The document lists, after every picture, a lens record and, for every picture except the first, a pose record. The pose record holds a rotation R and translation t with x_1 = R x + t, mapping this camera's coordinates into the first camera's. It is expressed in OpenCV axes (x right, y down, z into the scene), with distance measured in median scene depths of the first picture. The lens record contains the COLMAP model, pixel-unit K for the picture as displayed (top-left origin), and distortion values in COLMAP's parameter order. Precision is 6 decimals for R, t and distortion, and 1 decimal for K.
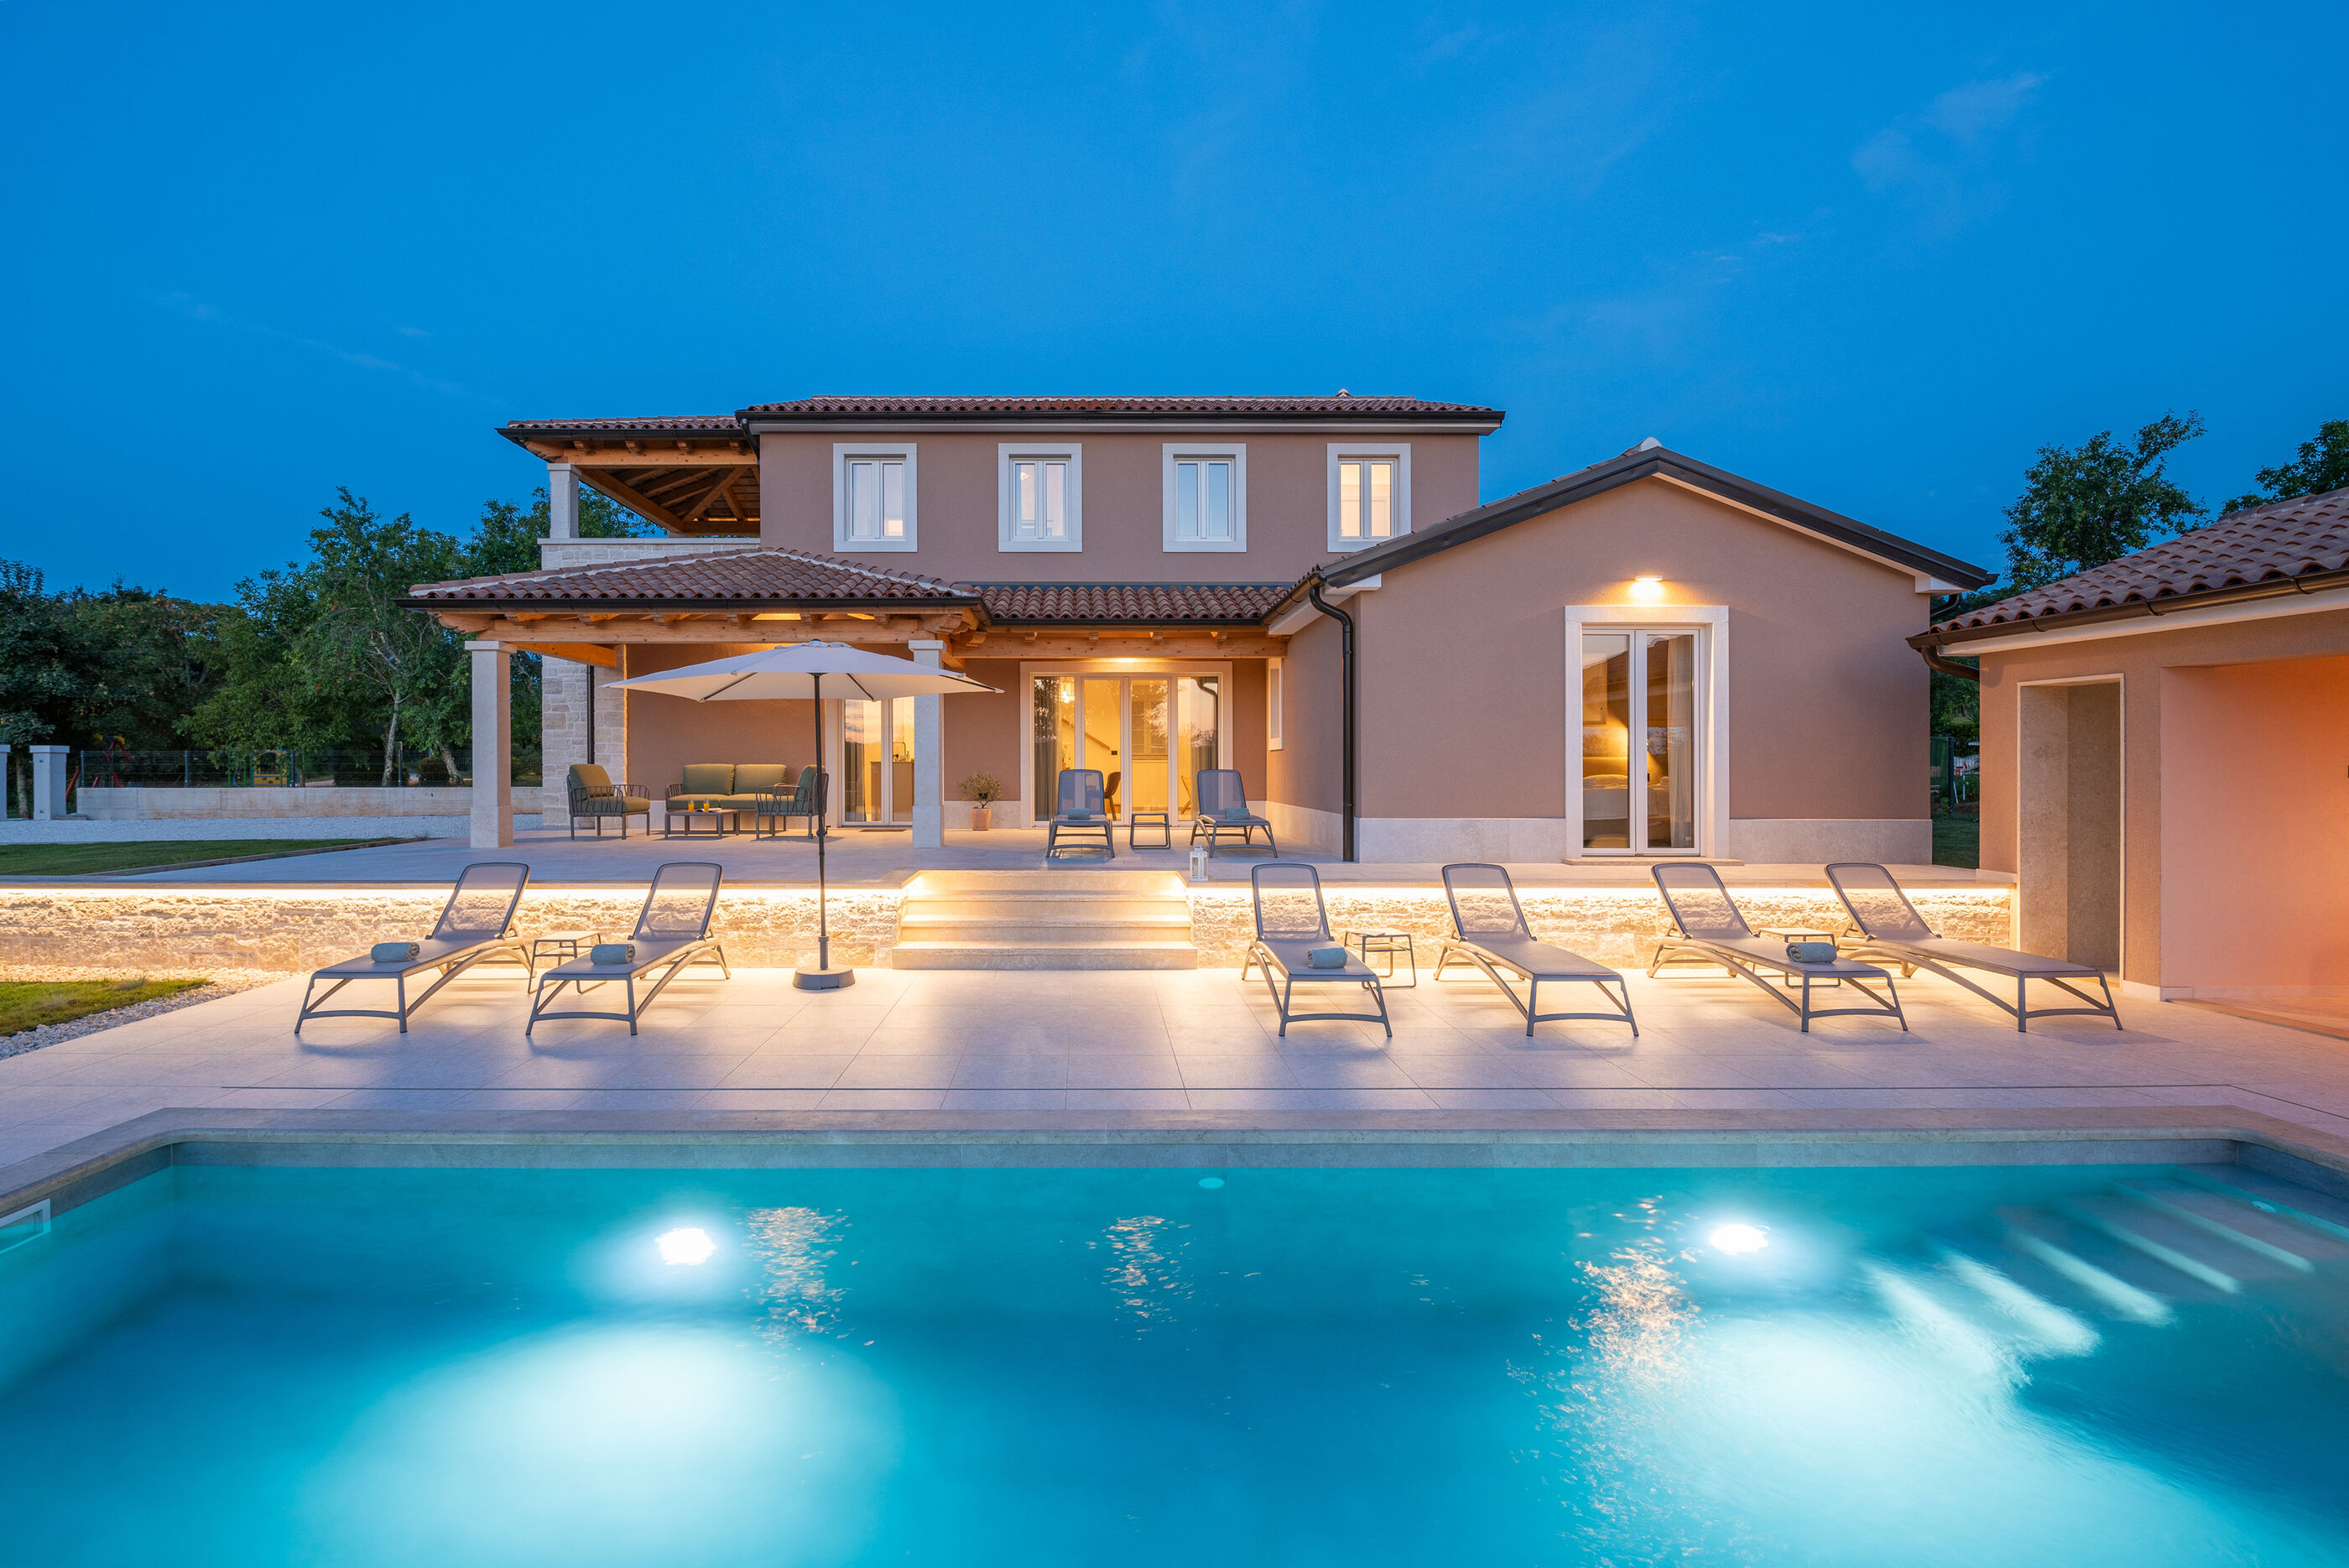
lens RADIAL K [[1083.3, 0, 1143.4], [0, 1083.3, 770.2], [0, 0, 1]] dist [-0.001435, -0.011288]
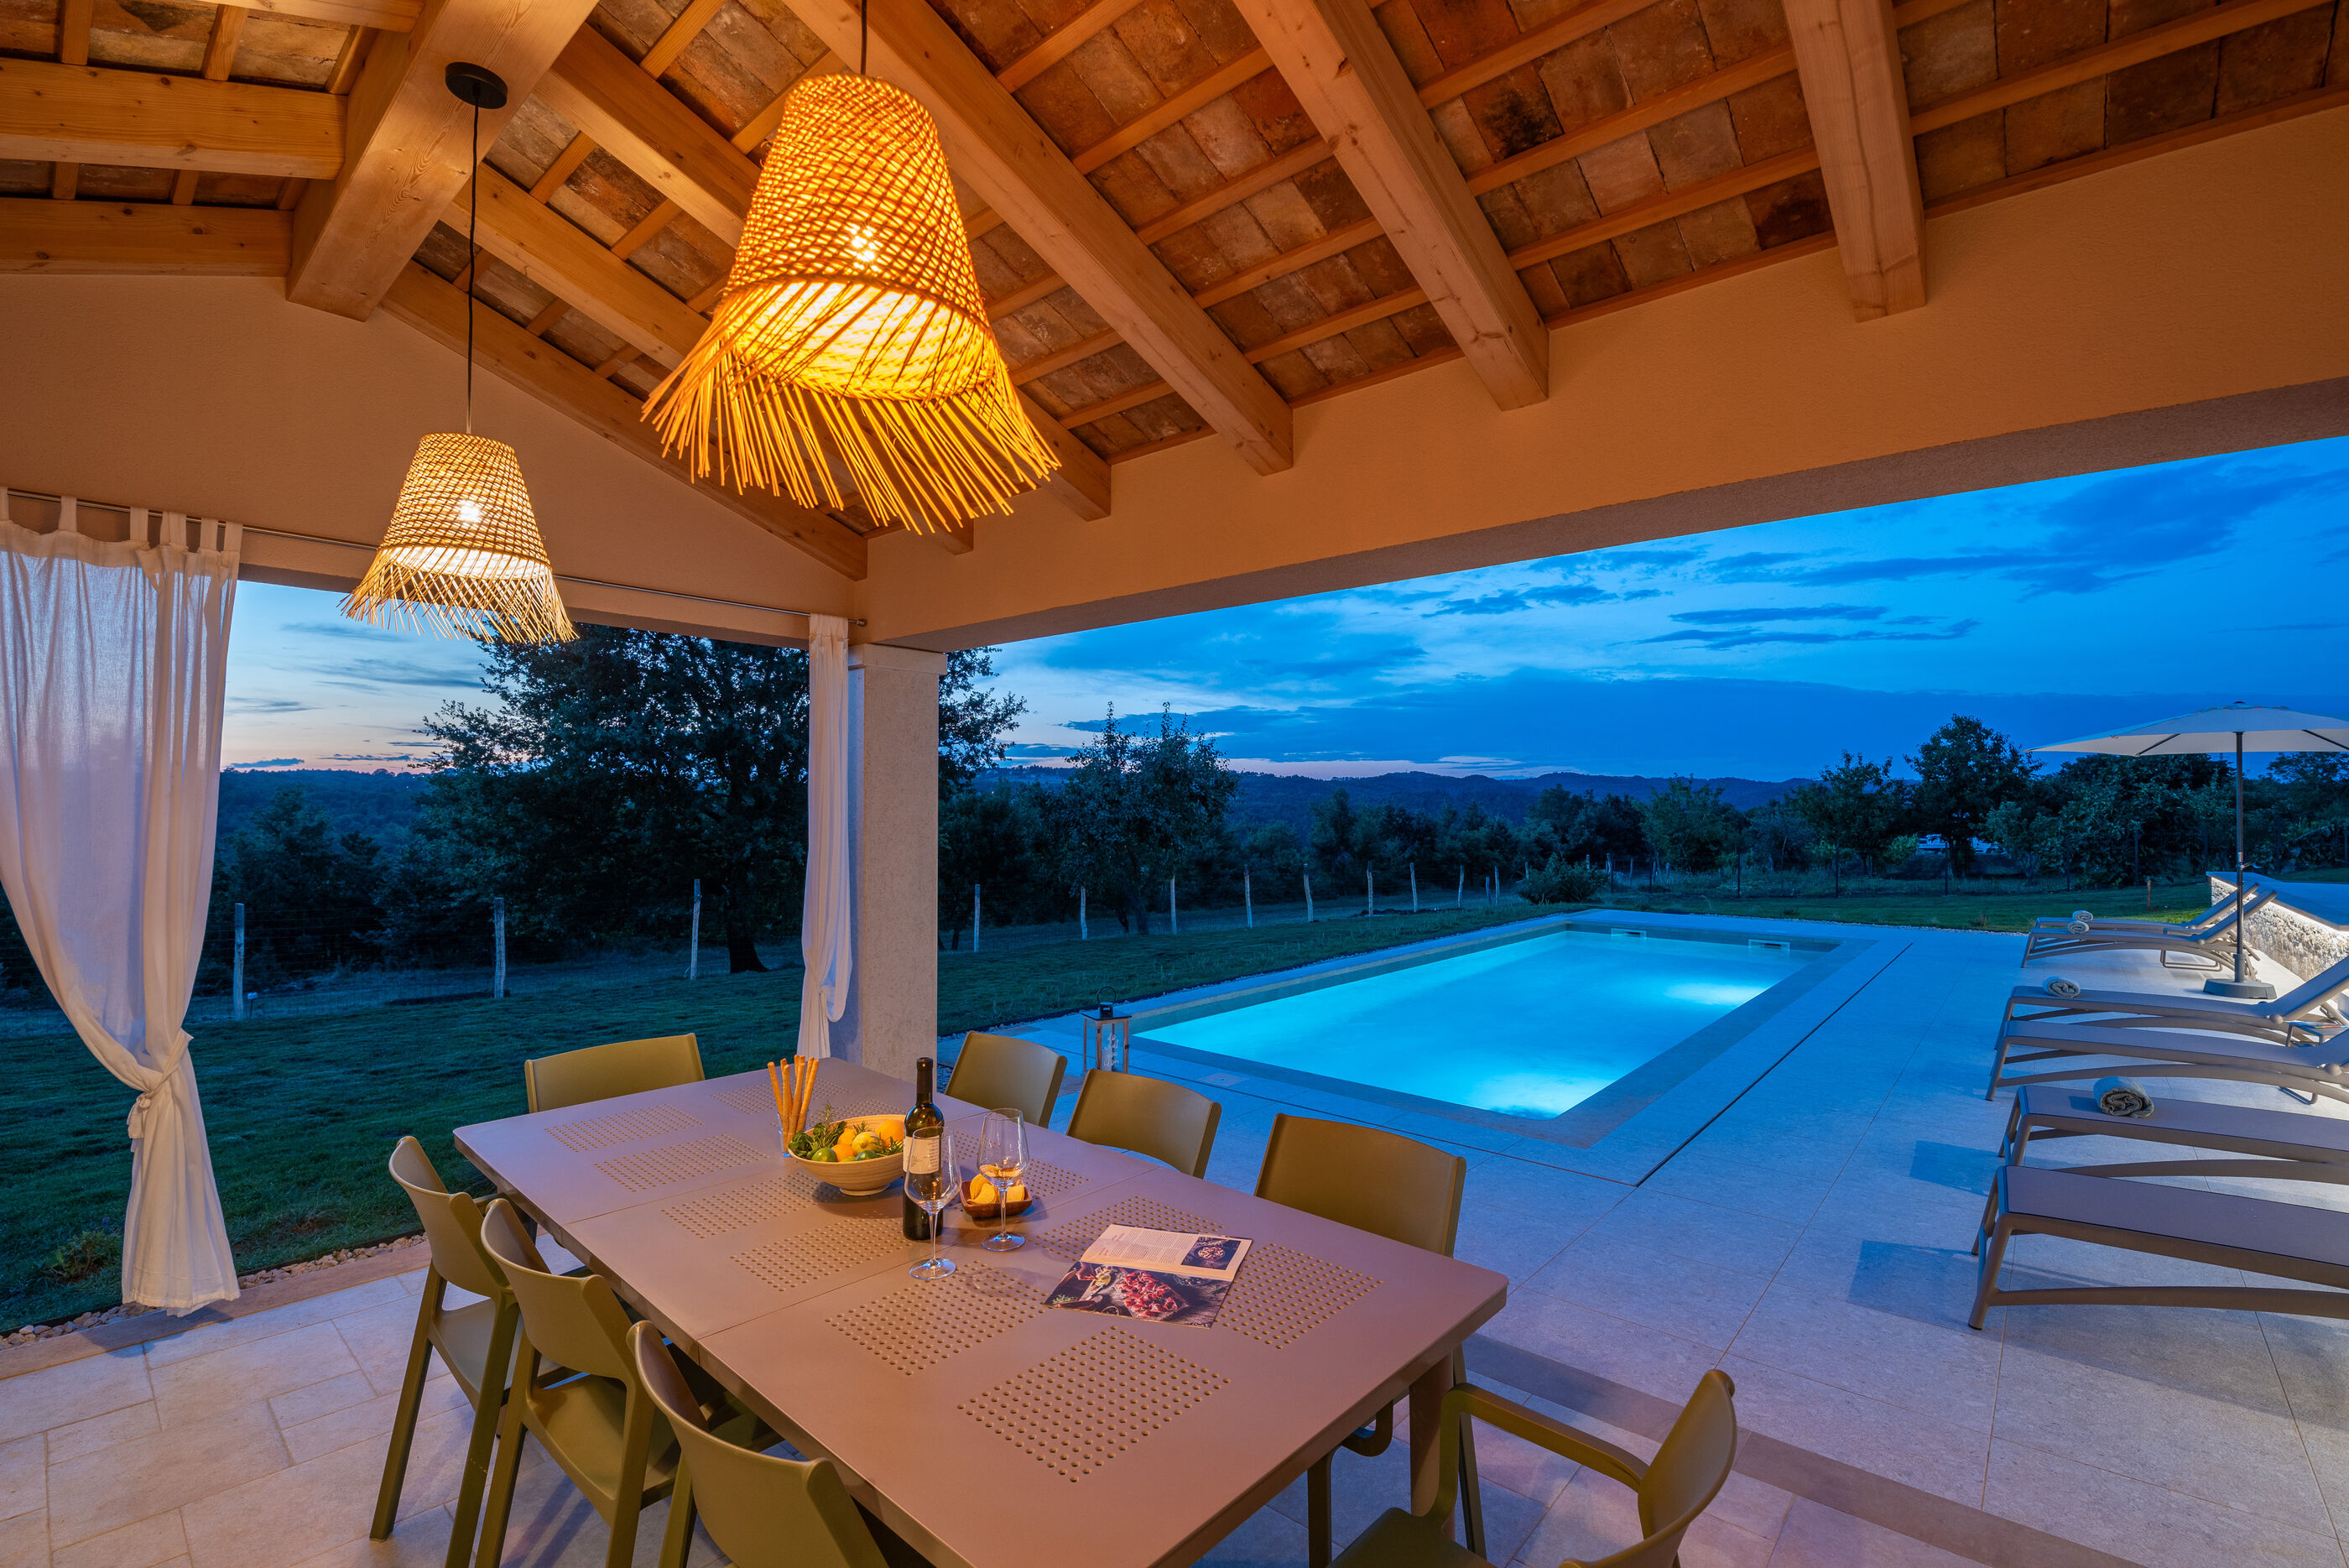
lens RADIAL K [[1016.9, 0, 1172.6], [0, 1016.9, 795.3], [0, 0, 1]] dist [-0.001604, -0.010738]
pose [[-0.659369, -0.017096, -0.751625, 1.030673], [-0.004091, 0.999808, -0.019152, 0.003714], [0.751809, -0.009553, -0.659312, 0.671583]]
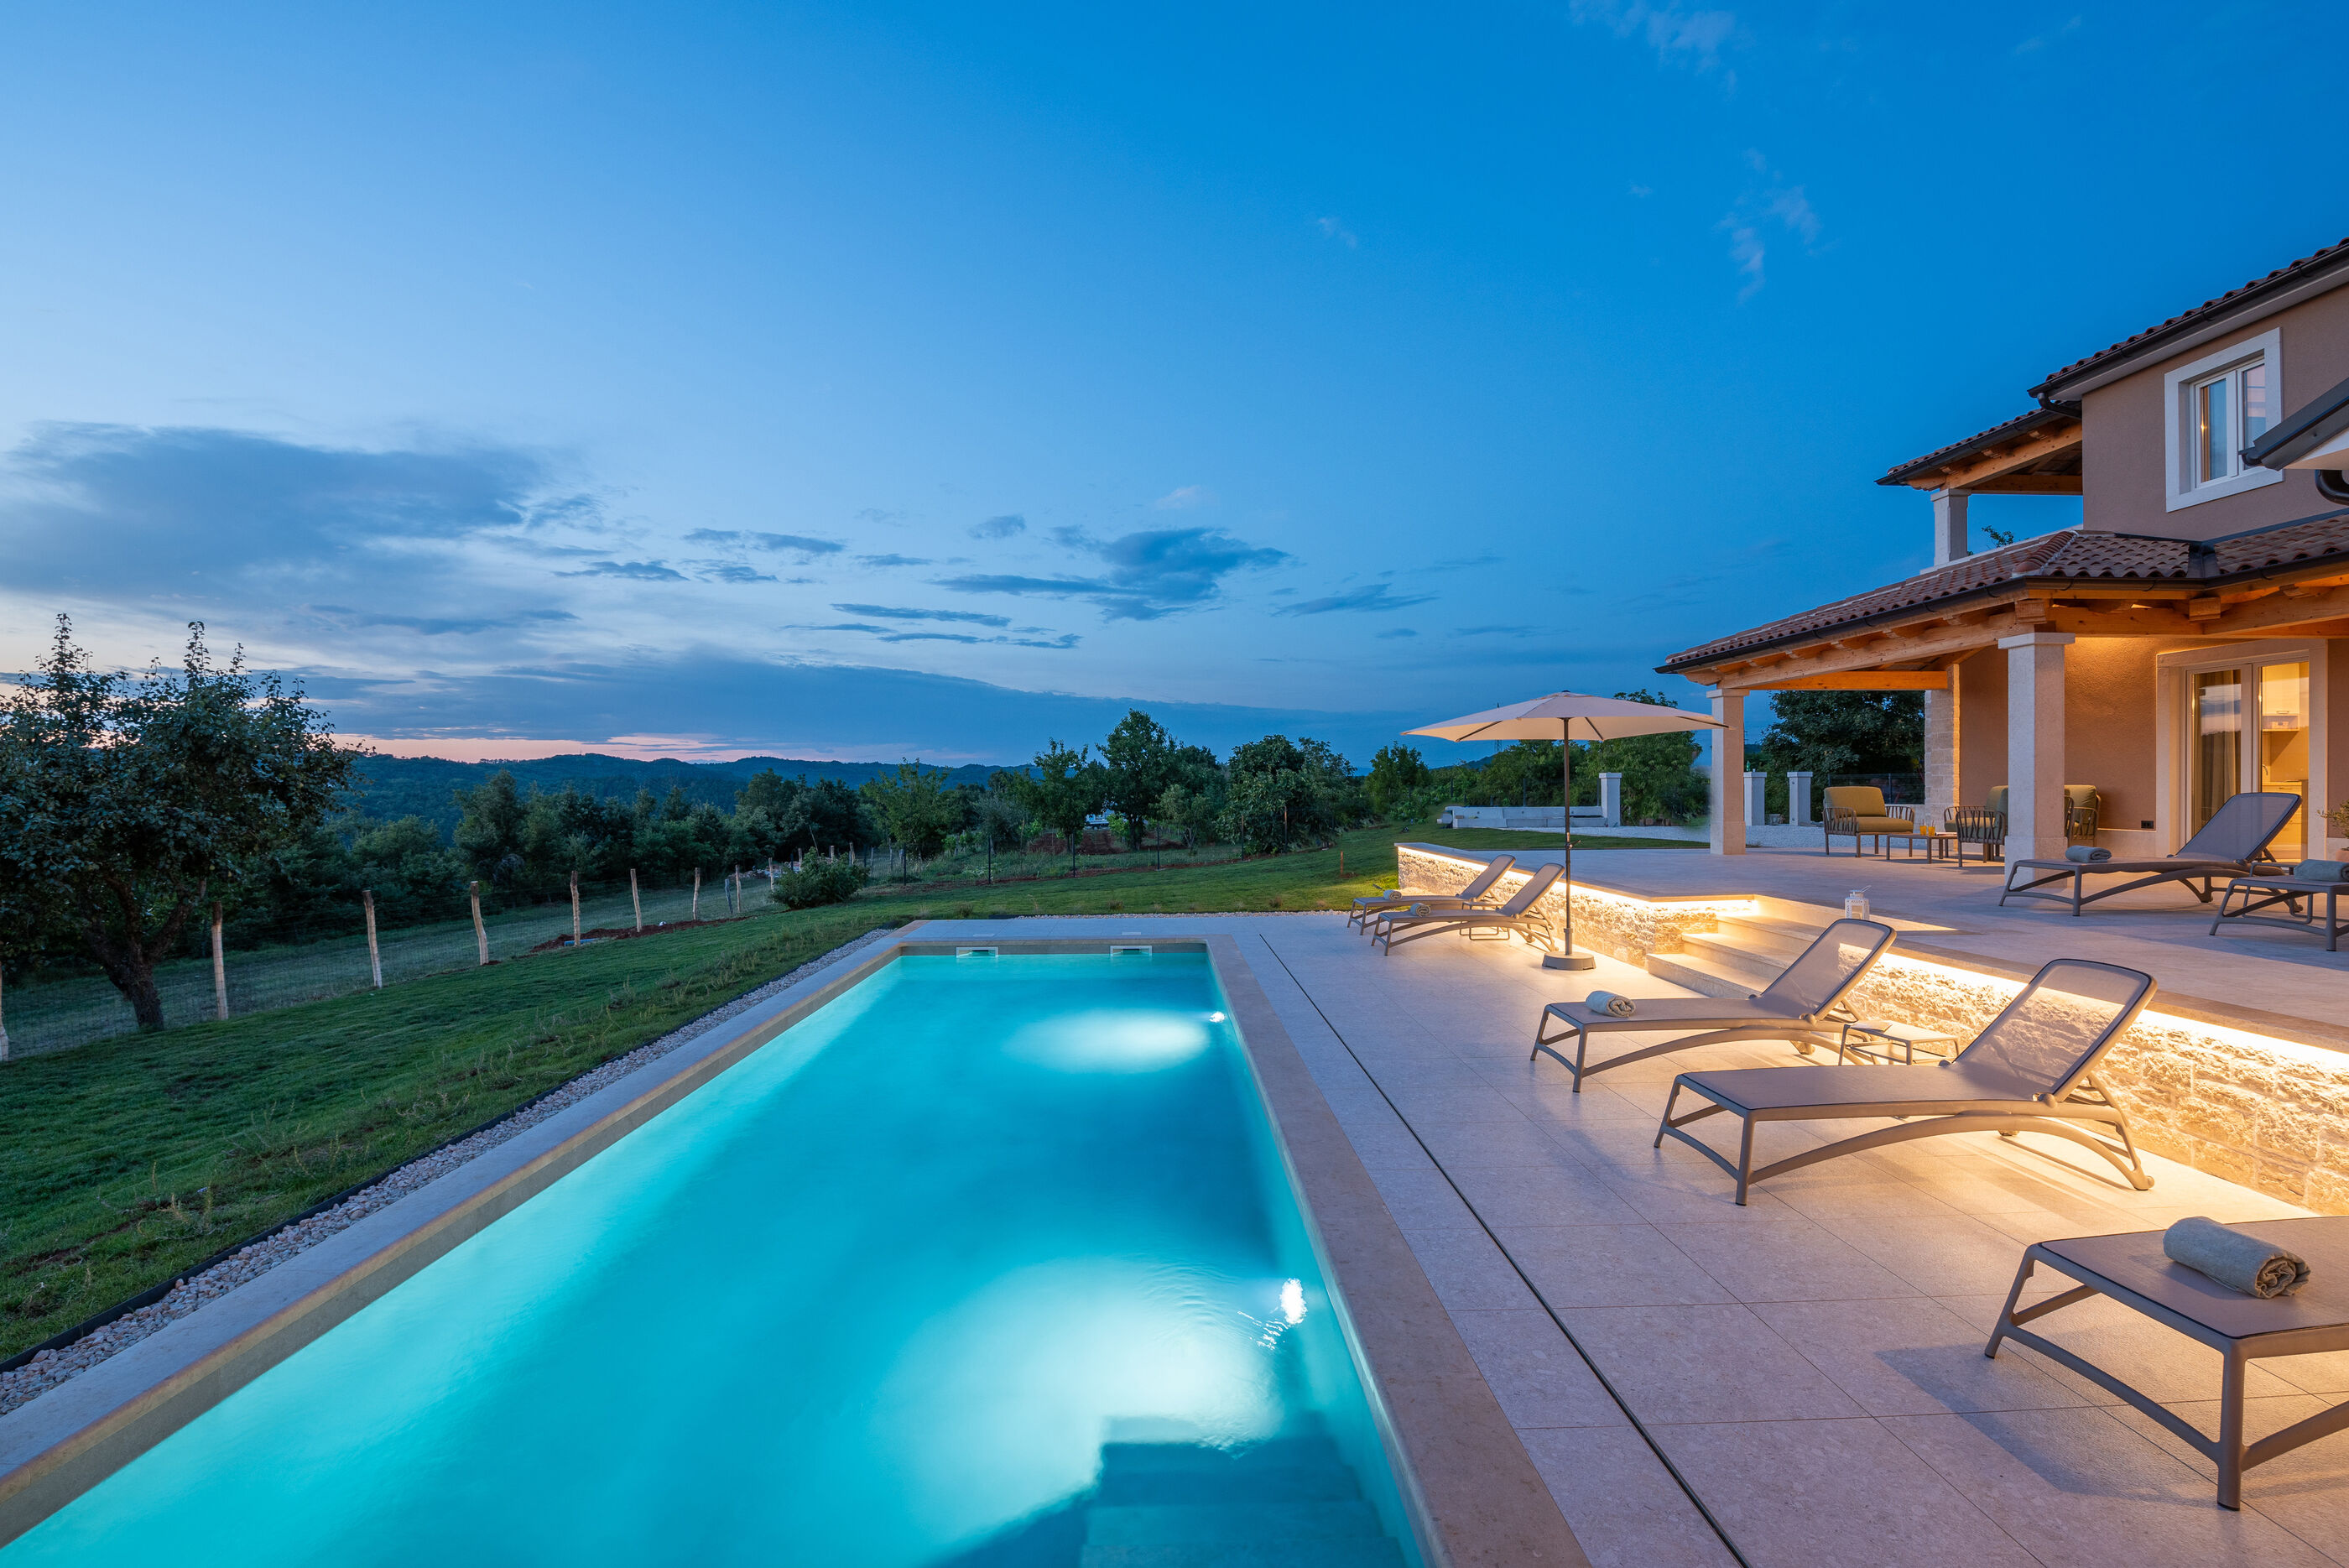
lens RADIAL K [[1043.4, 0, 1174.7], [0, 1043.4, 798.8], [0, 0, 1]] dist [0.001732, -0.012814]
pose [[0.023206, 0.001866, -0.999729, 0.718696], [0.013288, 0.999909, 0.002175, -0.005082], [0.999642, -0.013335, 0.023179, 0.410025]]
